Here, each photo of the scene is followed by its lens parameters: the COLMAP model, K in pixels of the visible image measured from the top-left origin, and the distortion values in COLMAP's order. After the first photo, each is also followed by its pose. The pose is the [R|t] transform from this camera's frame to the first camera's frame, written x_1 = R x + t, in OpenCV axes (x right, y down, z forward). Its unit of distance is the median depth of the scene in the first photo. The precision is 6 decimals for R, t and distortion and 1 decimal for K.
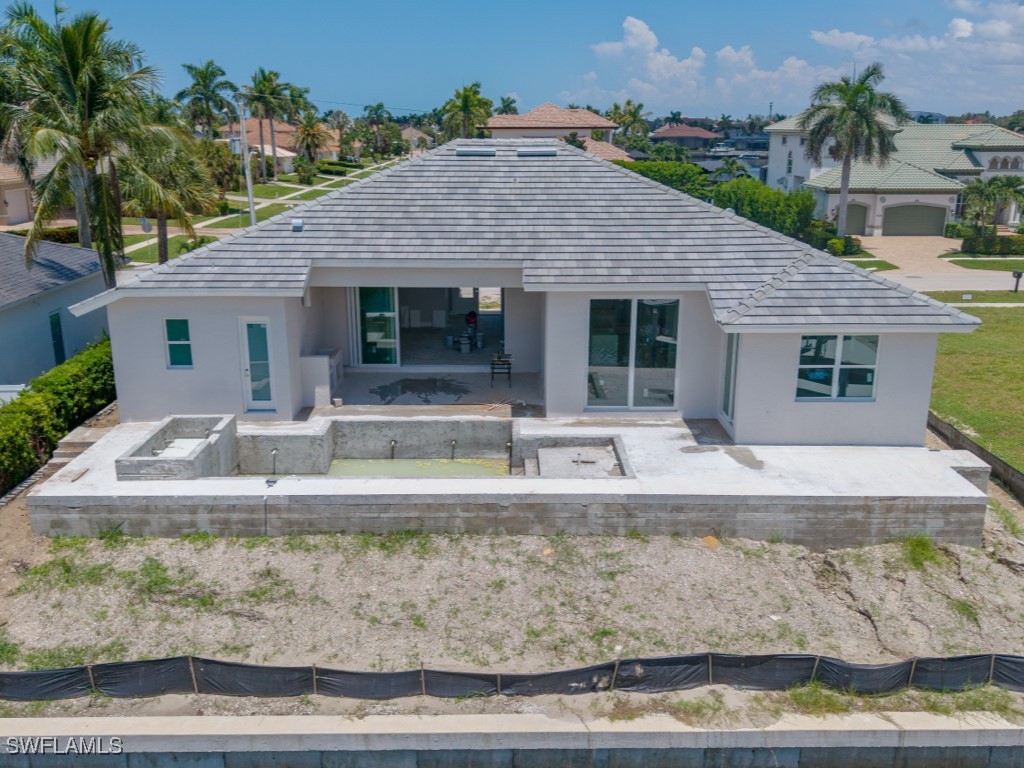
lens RADIAL K [[922.7, 0, 512.0], [0, 922.7, 384.0], [0, 0, 1]] dist [0.000721, 0.001334]
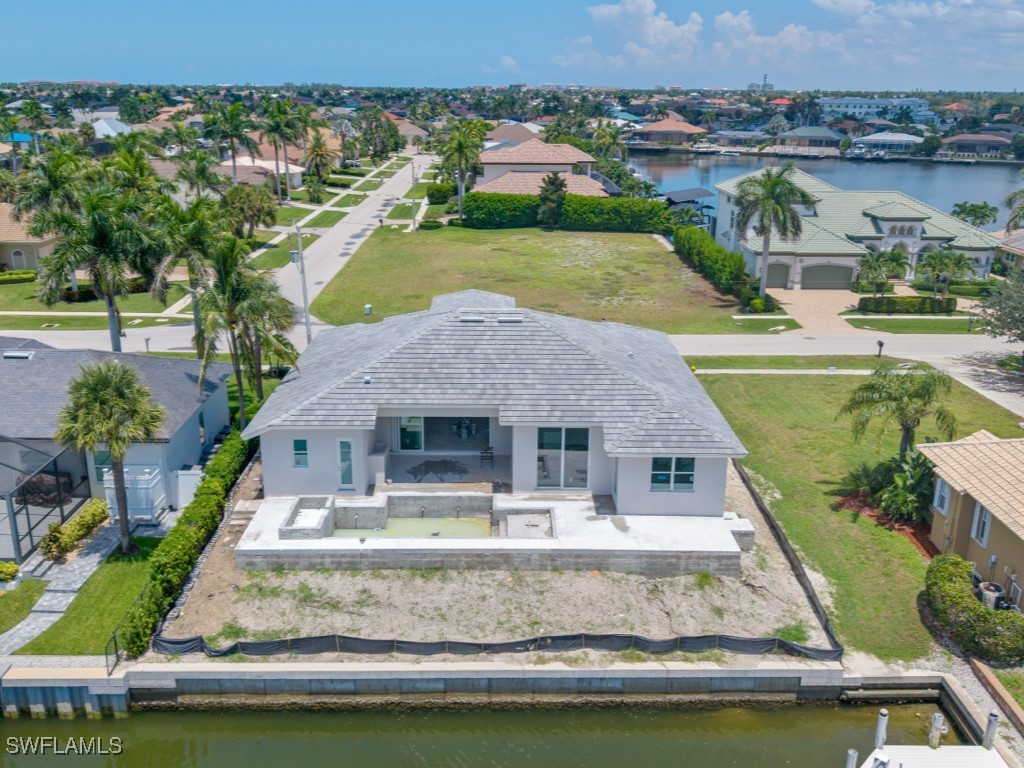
lens RADIAL K [[934.4, 0, 513.1], [0, 934.4, 354.4], [0, 0, 1]] dist [0.025248, -0.007970]
pose [[0.999939, 0.005530, 0.009530, 0.021764], [-0.005550, 0.999982, 0.002095, -0.244716], [-0.009518, -0.002147, 0.999952, -0.795816]]
